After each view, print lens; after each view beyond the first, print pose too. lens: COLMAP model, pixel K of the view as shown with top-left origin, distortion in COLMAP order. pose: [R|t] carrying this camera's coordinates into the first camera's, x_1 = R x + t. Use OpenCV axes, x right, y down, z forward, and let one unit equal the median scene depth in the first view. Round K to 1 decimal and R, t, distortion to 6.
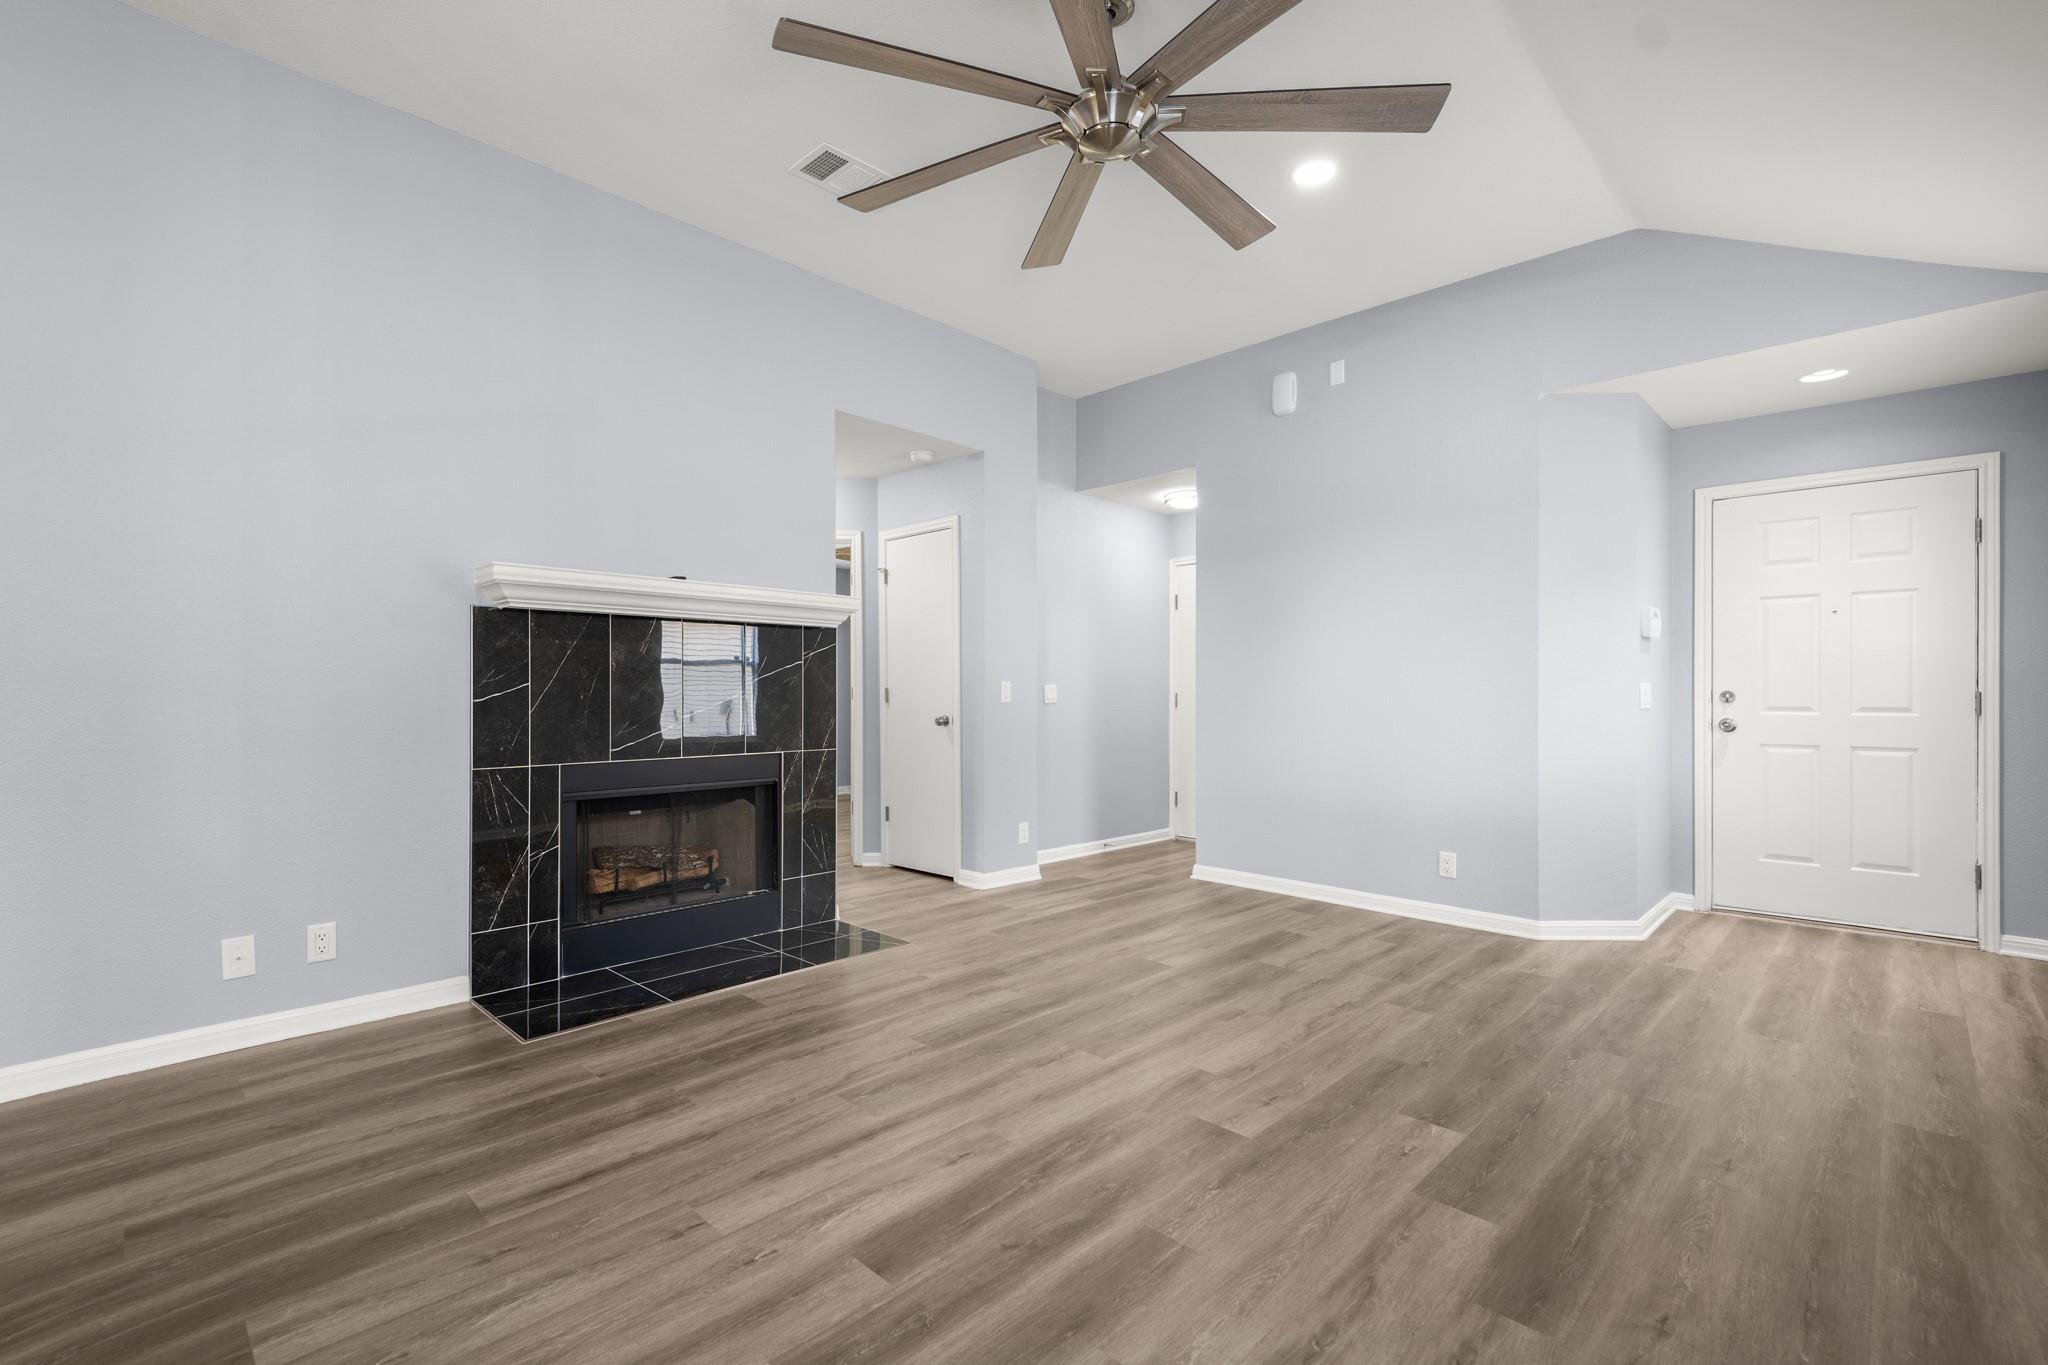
lens RADIAL K [[910.3, 0, 1014.7], [0, 910.3, 682.0], [0, 0, 1]] dist [0.017502, -0.002215]
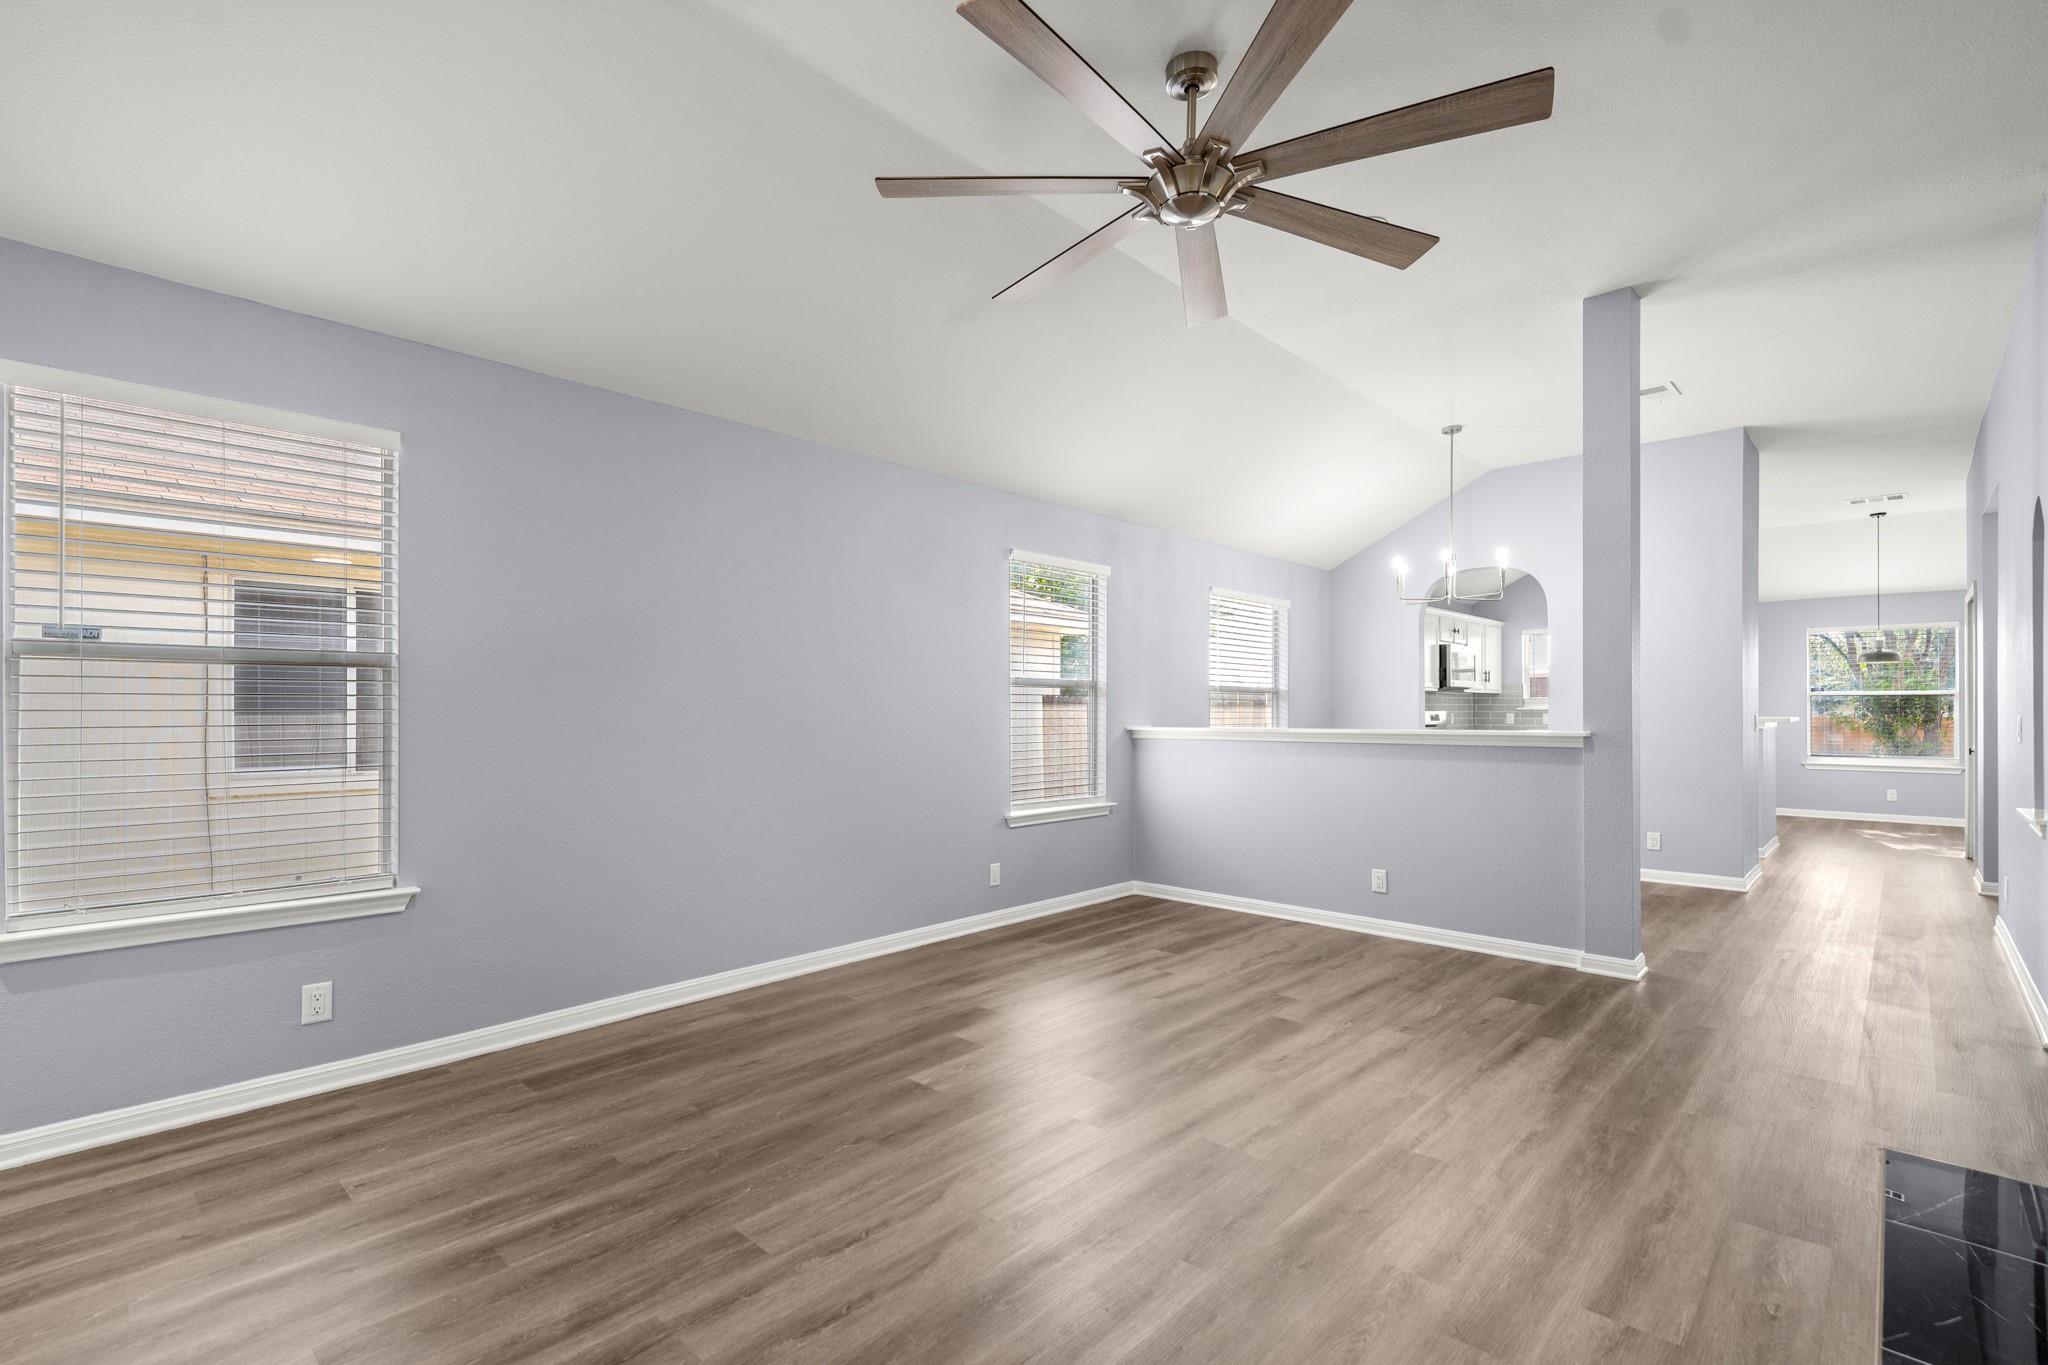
lens RADIAL K [[920.8, 0, 1020.7], [0, 920.8, 702.3], [0, 0, 1]] dist [0.025714, -0.004602]
pose [[-0.999786, -0.001650, -0.020637, 0.253534], [-0.001283, 0.999841, -0.017801, -0.007331], [0.020663, -0.017771, -0.999629, 1.636945]]
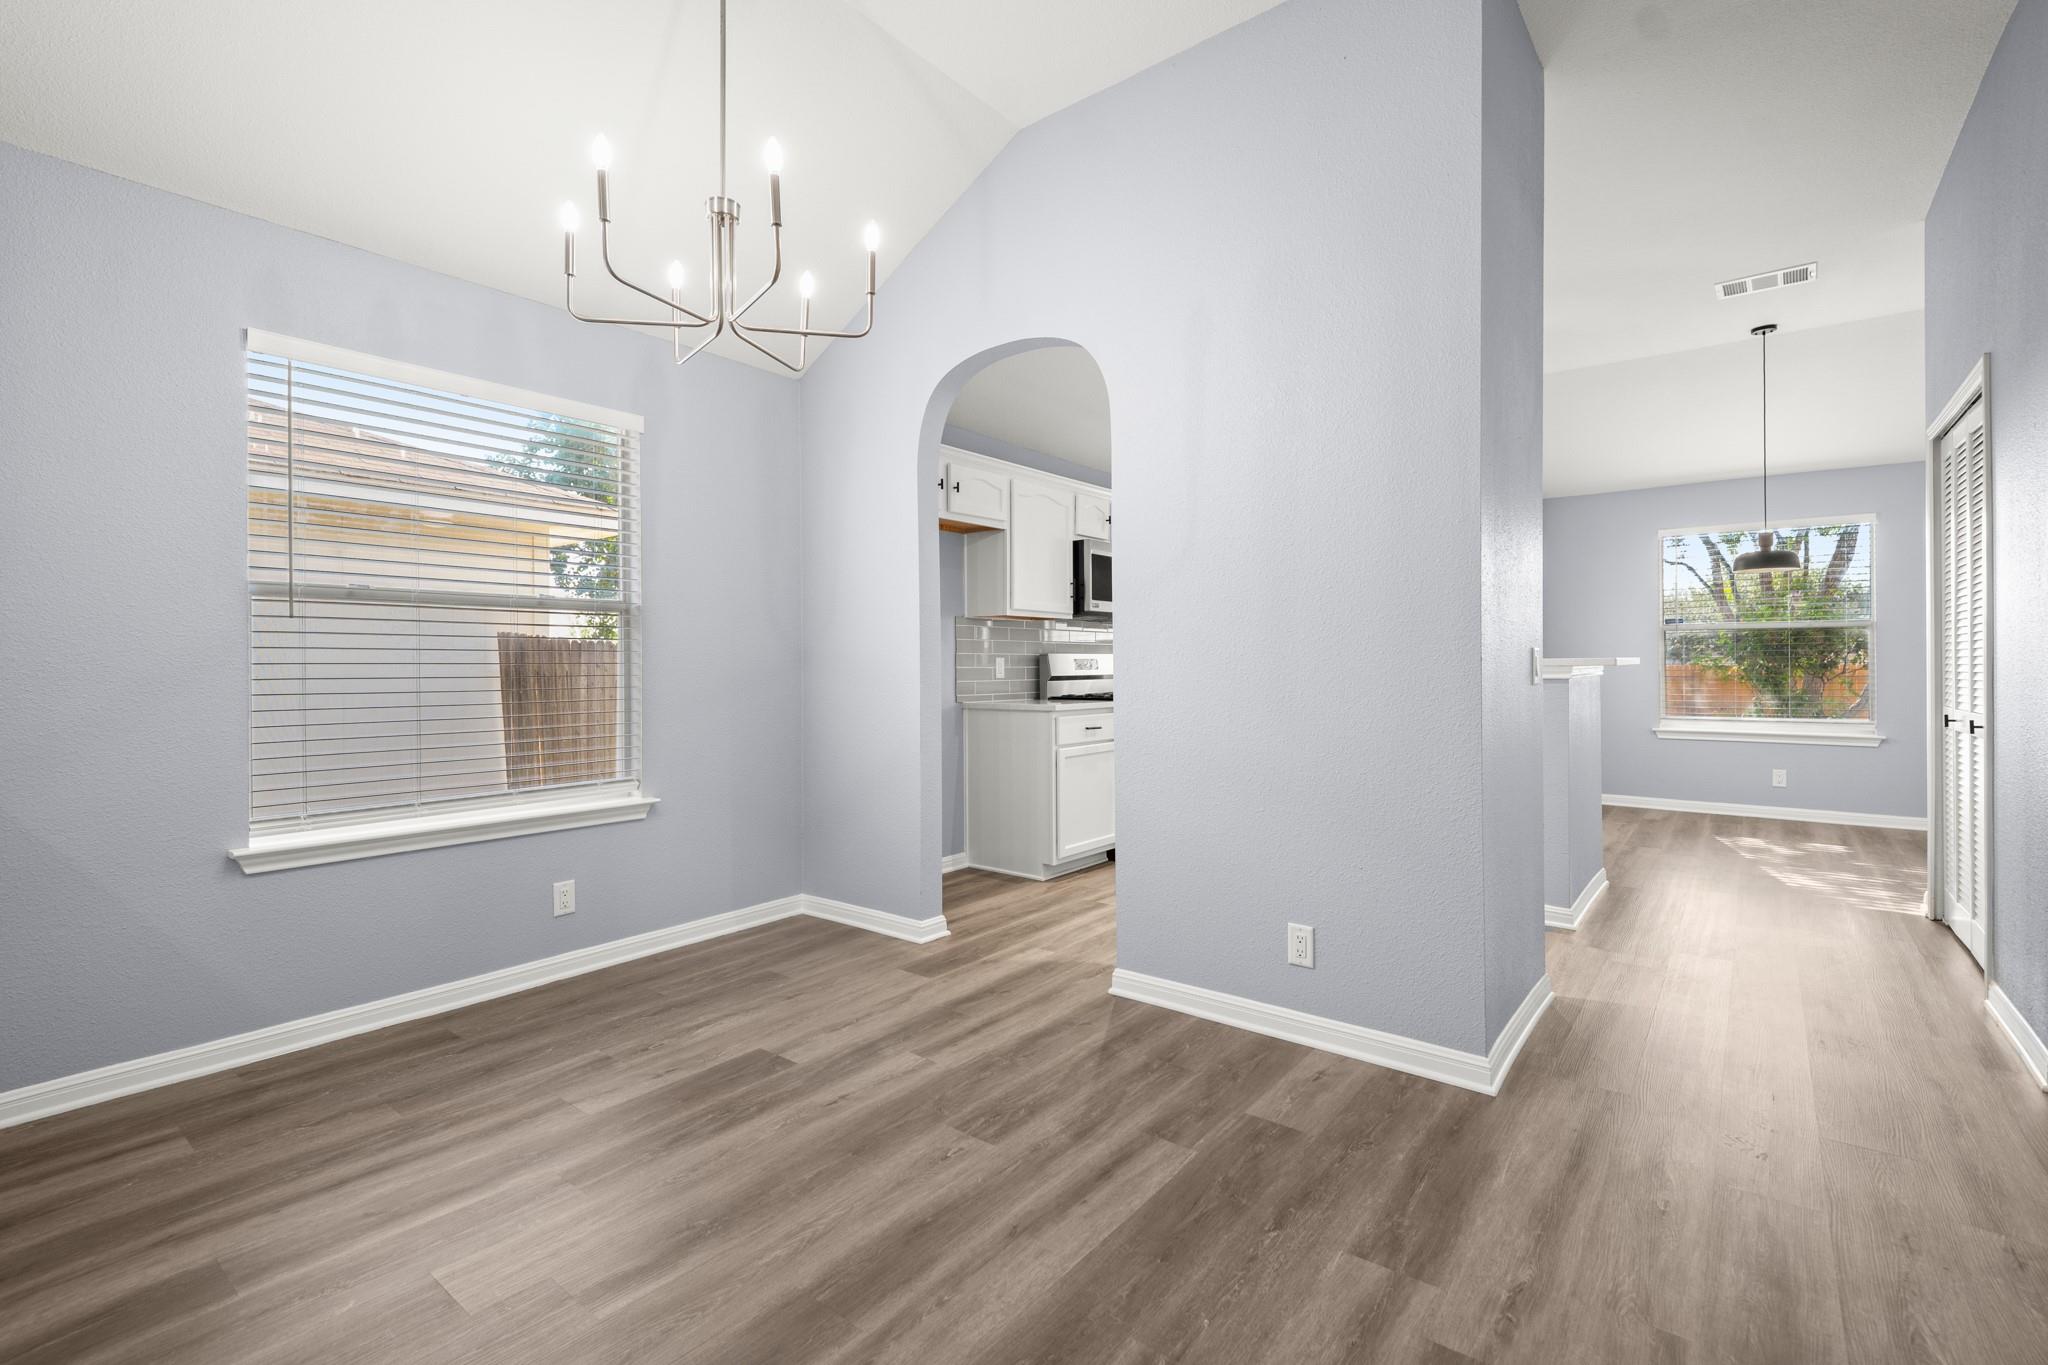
lens RADIAL K [[910.3, 0, 1008.8], [0, 910.3, 664.4], [0, 0, 1]] dist [0.017502, -0.002215]
pose [[-0.995709, 0.003190, -0.092479, -0.822964], [0.004575, 0.999881, -0.014763, 0.013848], [0.092421, -0.015123, -0.995605, 0.448505]]
